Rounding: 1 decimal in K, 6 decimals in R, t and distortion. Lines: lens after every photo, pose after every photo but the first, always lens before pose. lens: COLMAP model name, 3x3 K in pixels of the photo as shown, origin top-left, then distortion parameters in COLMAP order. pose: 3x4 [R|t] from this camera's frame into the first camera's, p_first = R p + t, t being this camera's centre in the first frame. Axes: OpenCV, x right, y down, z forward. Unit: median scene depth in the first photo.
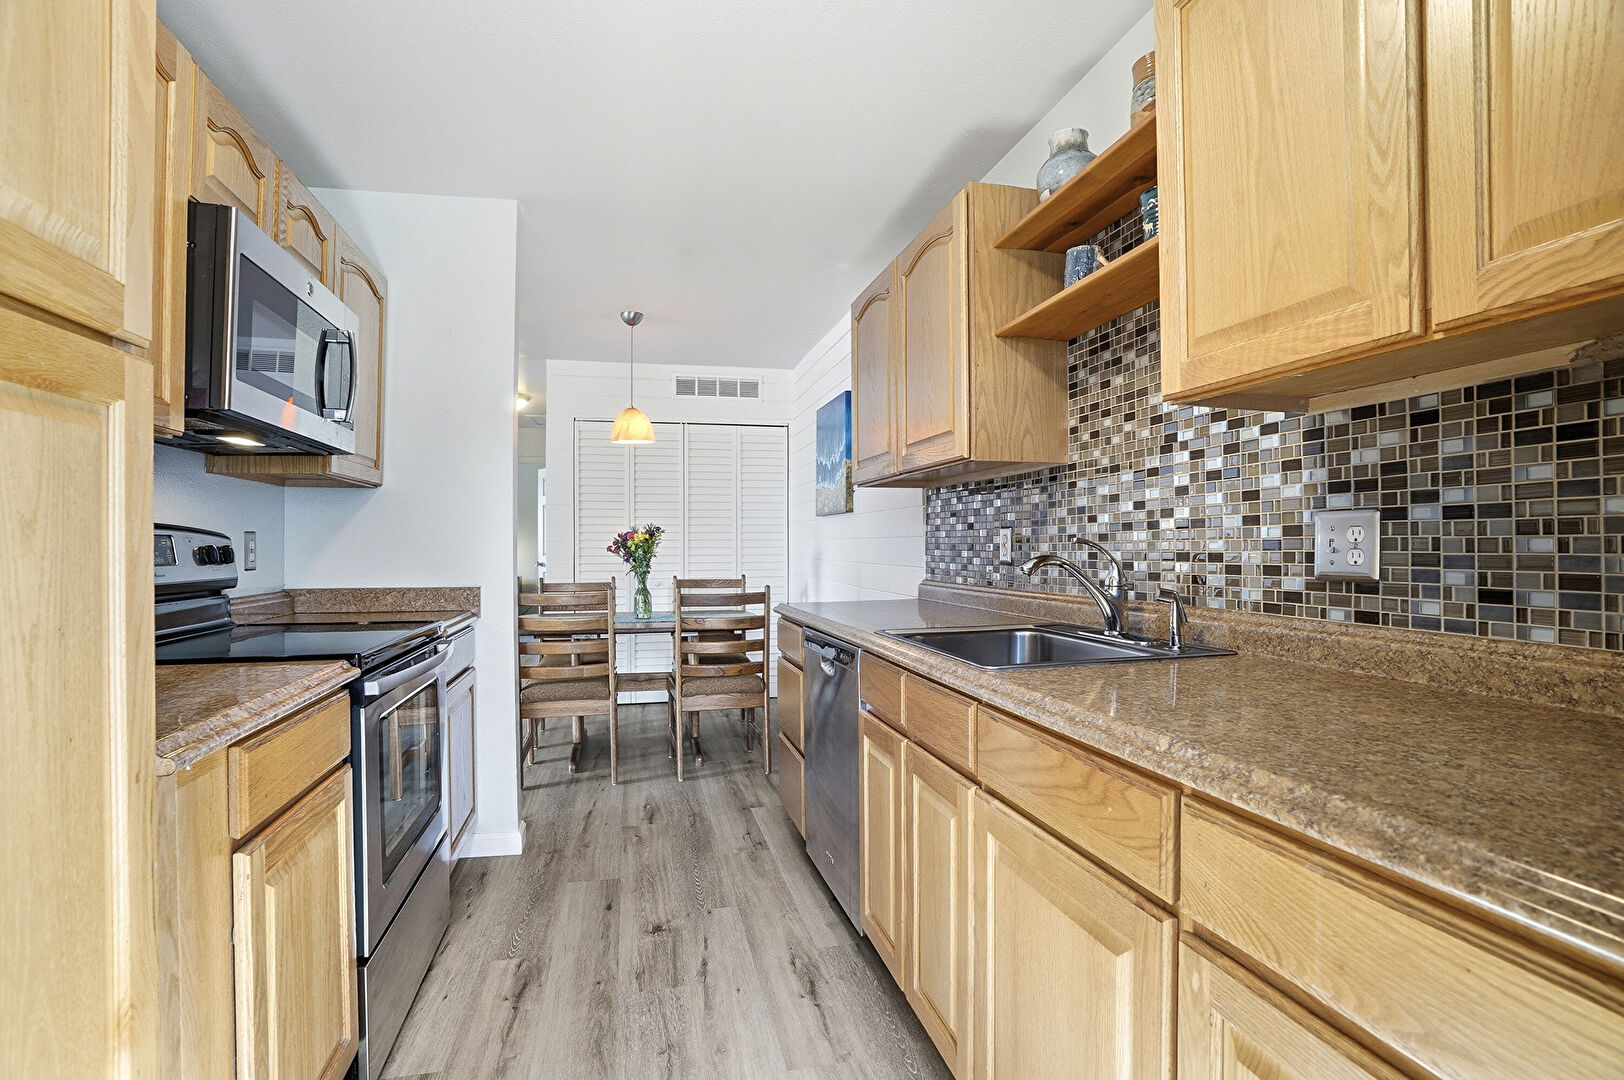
lens RADIAL K [[759.9, 0, 815.0], [0, 759.9, 533.8], [0, 0, 1]] dist [-0.069988, 0.031682]
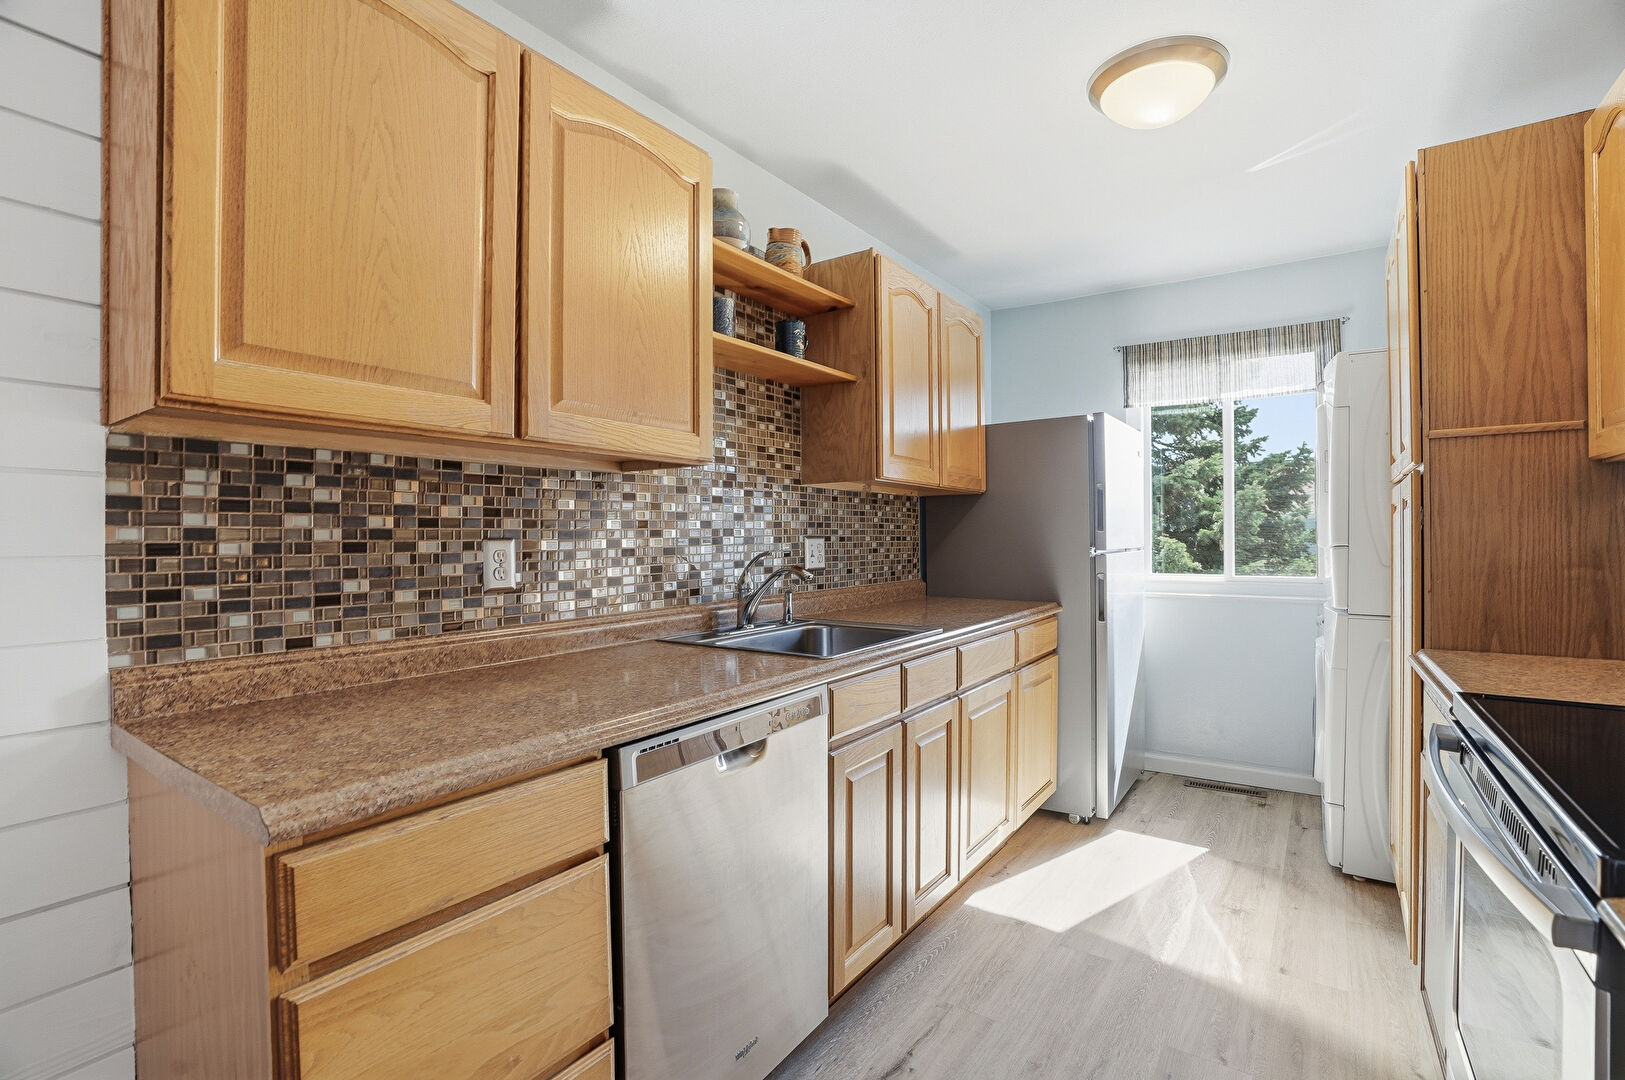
lens RADIAL K [[752.5, 0, 811.8], [0, 752.5, 543.7], [0, 0, 1]] dist [-0.071498, 0.028860]
pose [[-0.659014, 0.003093, 0.752124, -0.447852], [-0.000185, 0.999991, -0.004275, -0.001247], [-0.752130, -0.002956, -0.659008, 1.247548]]
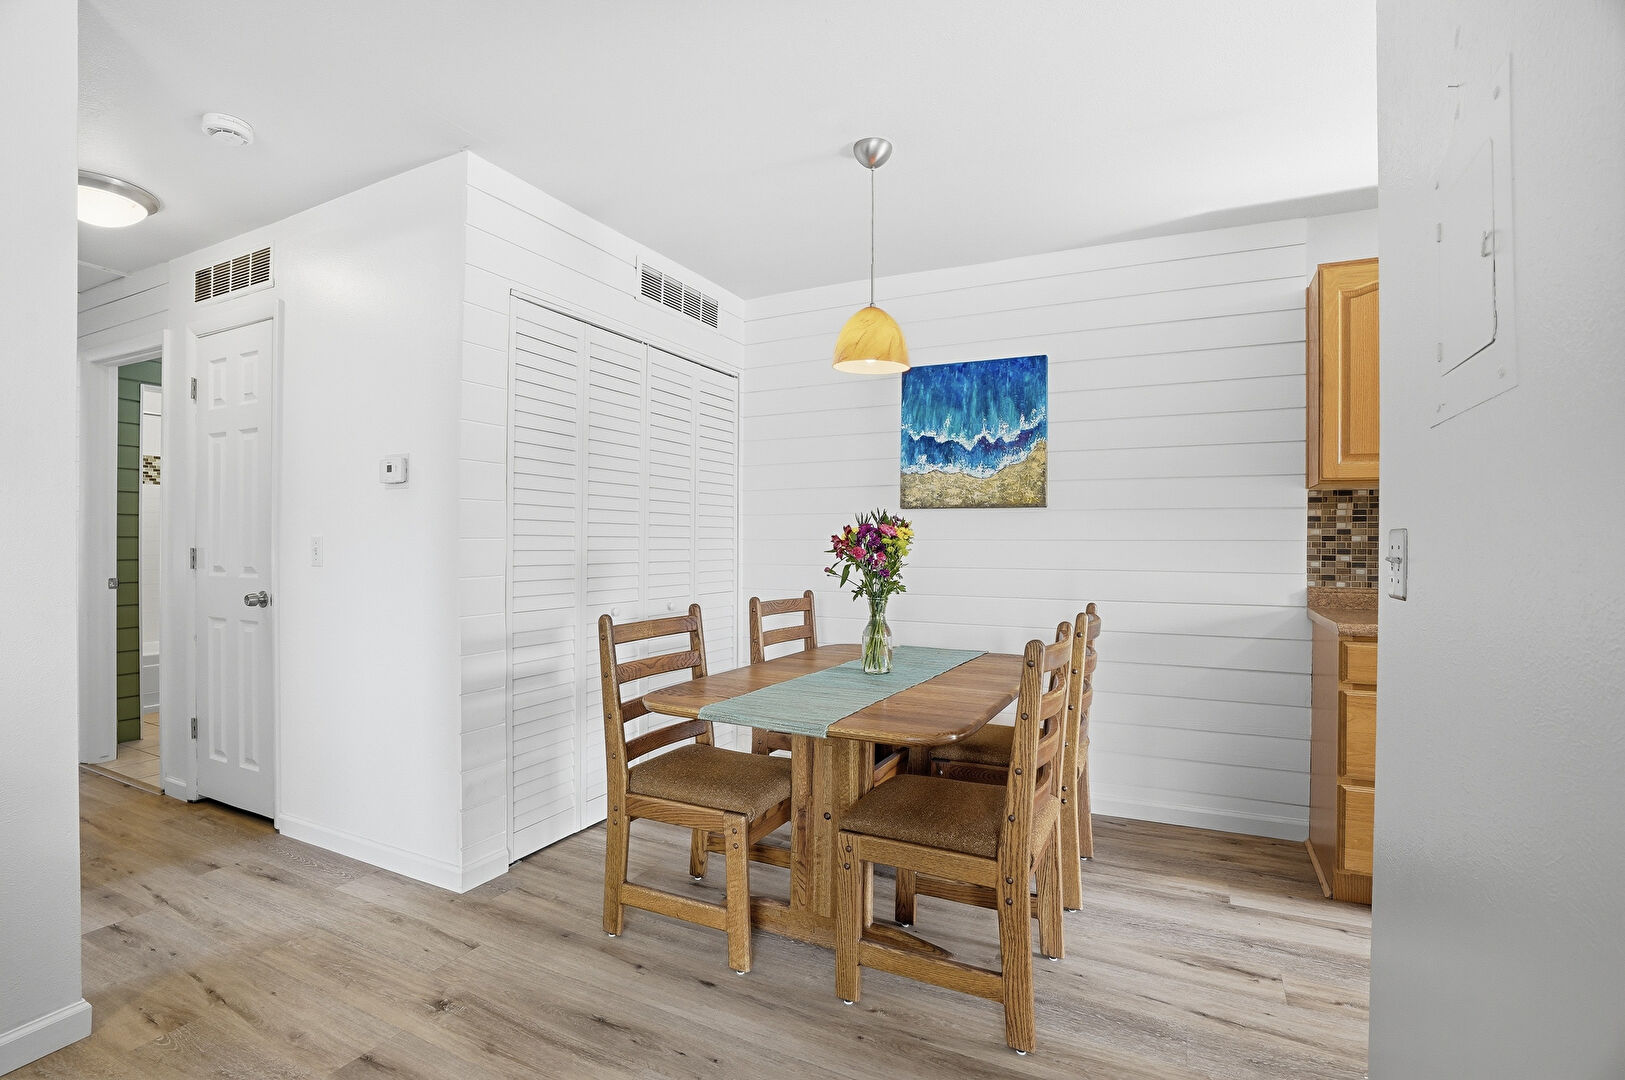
lens RADIAL K [[752.5, 0, 811.8], [0, 752.5, 543.7], [0, 0, 1]] dist [-0.071498, 0.028860]
pose [[0.649556, 0.008823, 0.760262, -1.190422], [-0.019040, 0.999808, 0.004664, 0.018784], [-0.760075, -0.017505, 0.649599, 1.127689]]
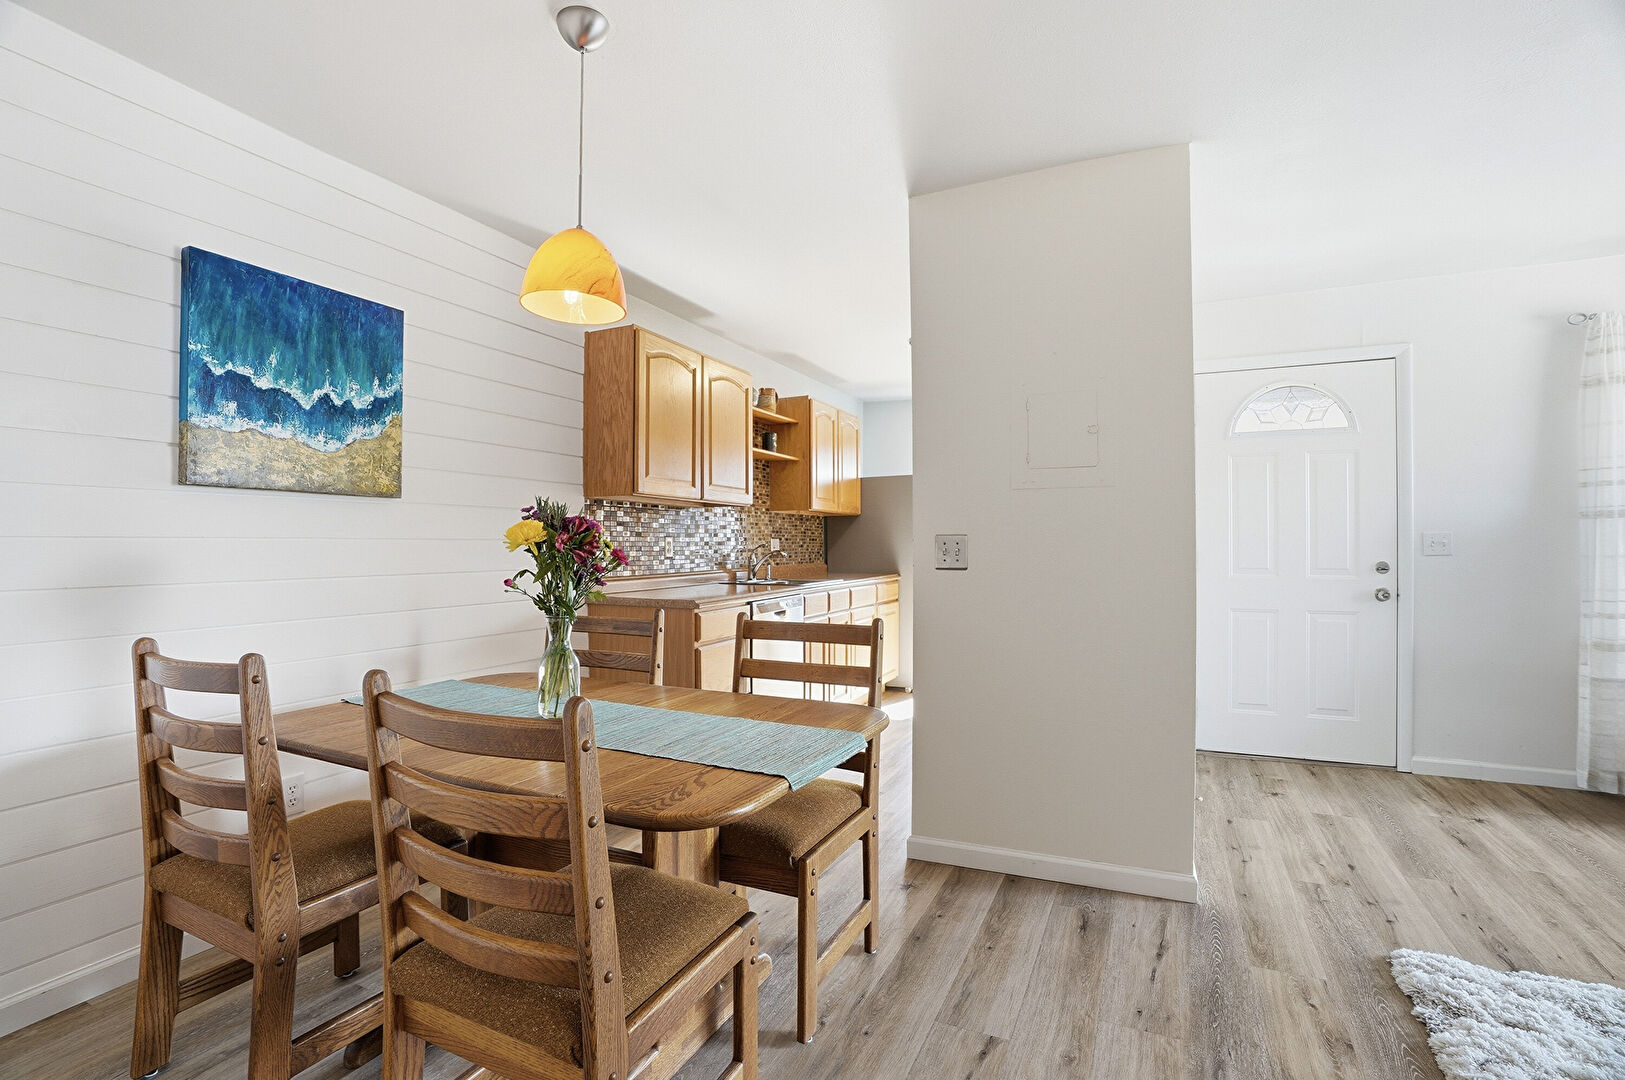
lens RADIAL K [[751.4, 0, 797.1], [0, 751.4, 544.1], [0, 0, 1]] dist [-0.060804, 0.017000]
pose [[-0.767711, 0.007206, 0.640756, -1.033549], [-0.002425, 0.999897, -0.014151, 0.031489], [-0.640792, -0.012418, -0.767614, 2.110959]]
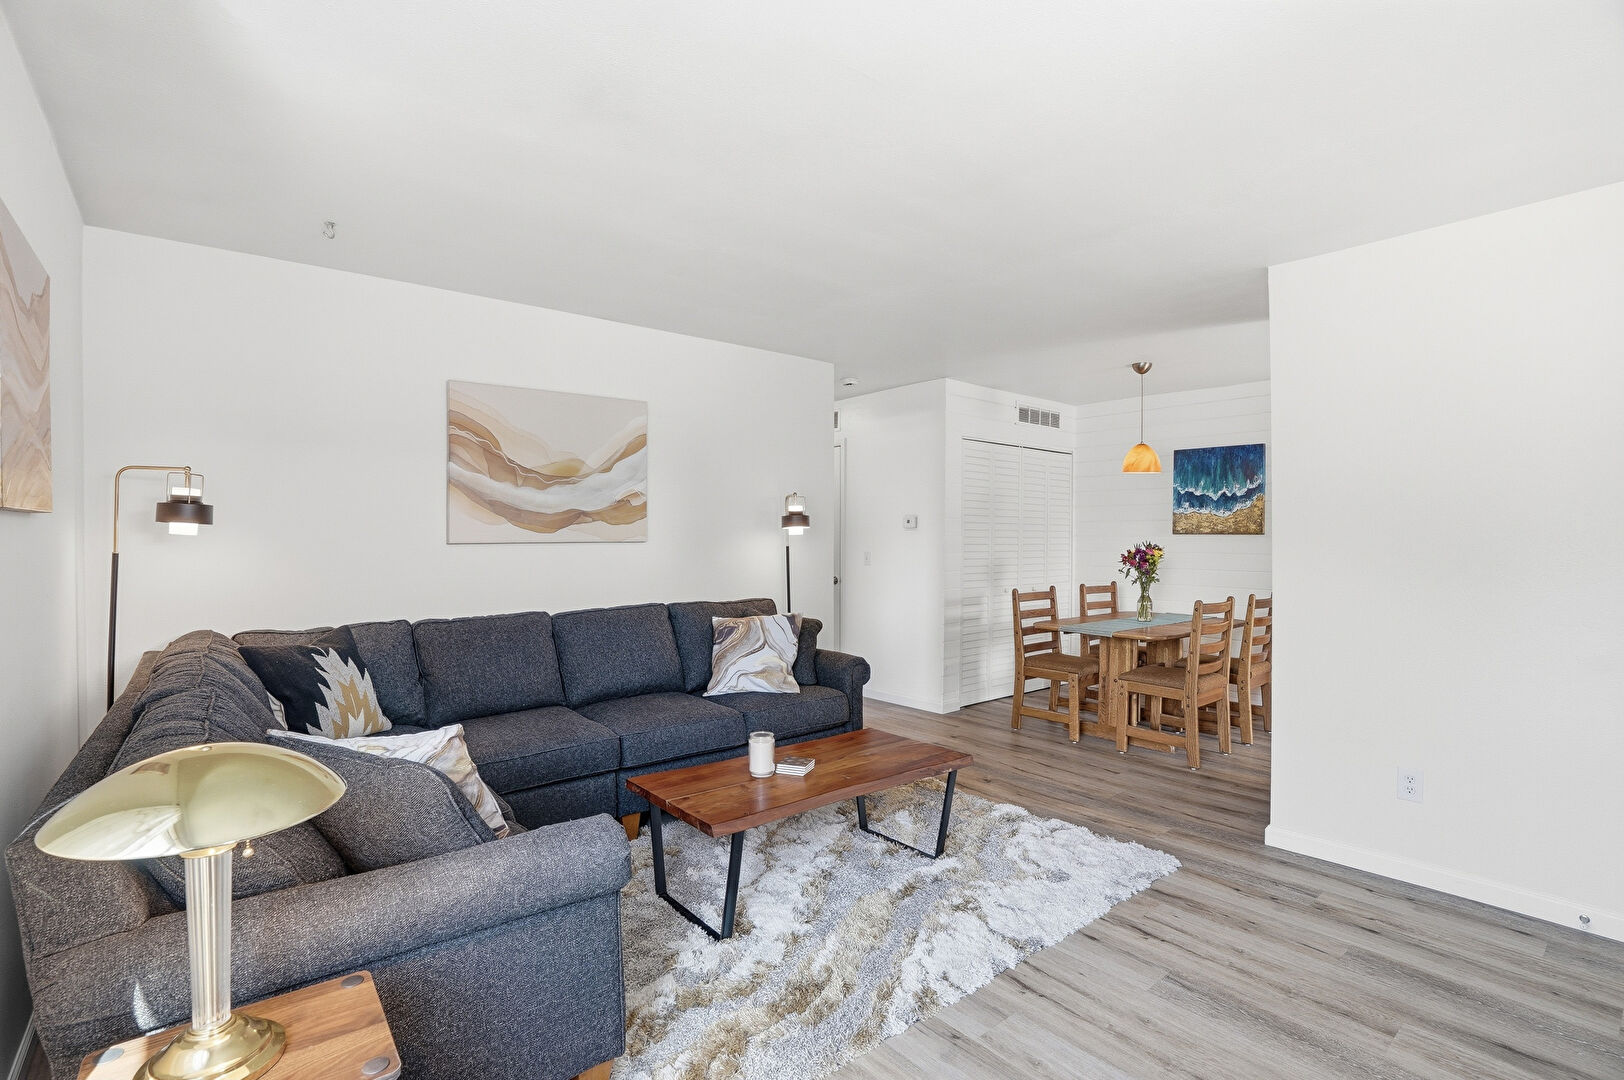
lens RADIAL K [[759.9, 0, 815.0], [0, 759.9, 533.8], [0, 0, 1]] dist [-0.069988, 0.031682]
pose [[0.902159, 0.012090, 0.431233, -2.053752], [-0.015851, 0.999861, 0.005130, -0.039970], [-0.431112, -0.011463, 0.902226, 0.266903]]
